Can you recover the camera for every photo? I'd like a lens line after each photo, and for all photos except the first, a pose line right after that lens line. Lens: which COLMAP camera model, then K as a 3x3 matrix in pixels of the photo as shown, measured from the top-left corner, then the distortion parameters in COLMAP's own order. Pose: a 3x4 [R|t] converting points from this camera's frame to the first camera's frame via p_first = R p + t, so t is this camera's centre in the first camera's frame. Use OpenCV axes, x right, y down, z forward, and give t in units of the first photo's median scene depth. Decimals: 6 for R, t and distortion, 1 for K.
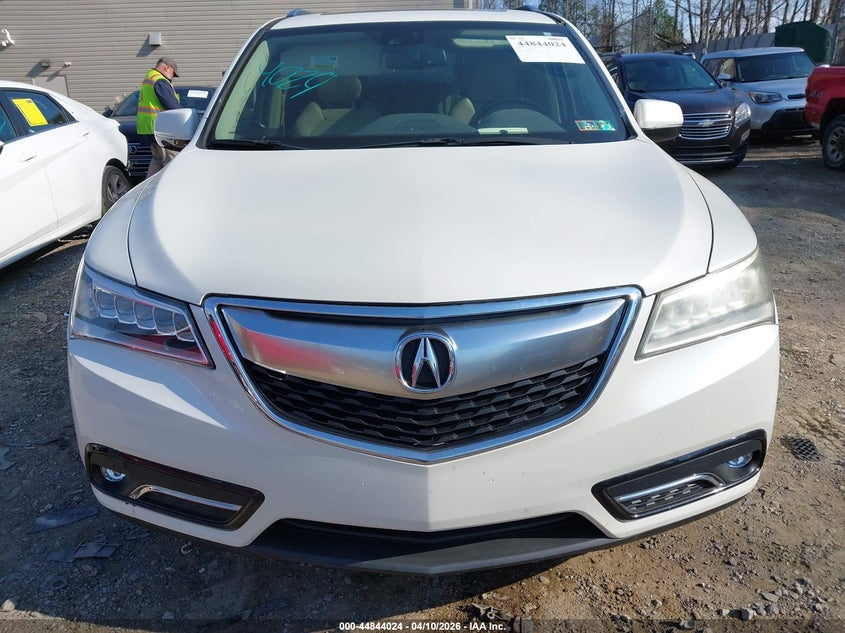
lens RADIAL K [[584.0, 0, 422.5], [0, 584.0, 316.5], [0, 0, 1]] dist [-0.003403, -0.007829]
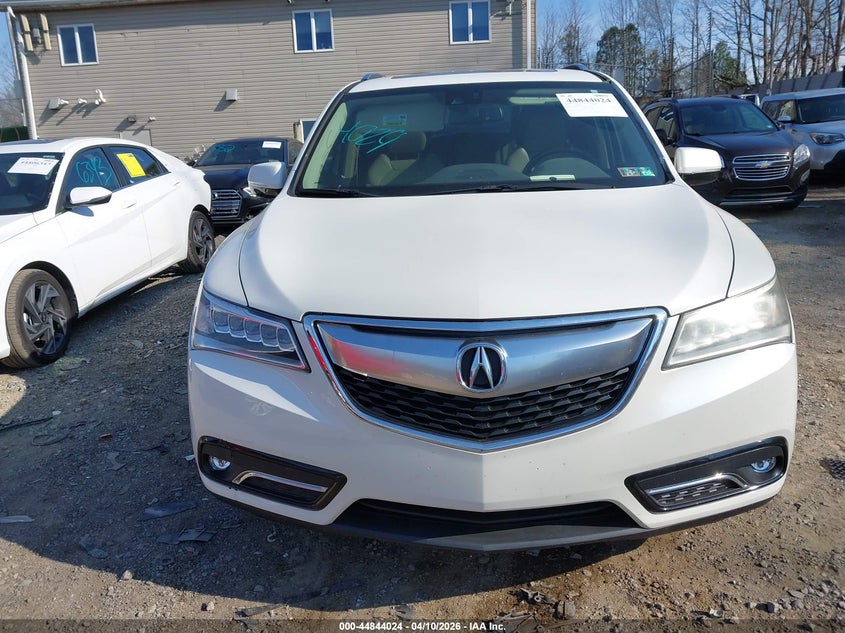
lens RADIAL K [[584.0, 0, 422.5], [0, 584.0, 316.5], [0, 0, 1]] dist [-0.003403, -0.007829]
pose [[0.995108, 0.008389, -0.098438, 0.001425], [-0.015356, 0.997412, -0.070234, 0.043392], [0.097594, 0.071402, 0.992662, -0.164912]]
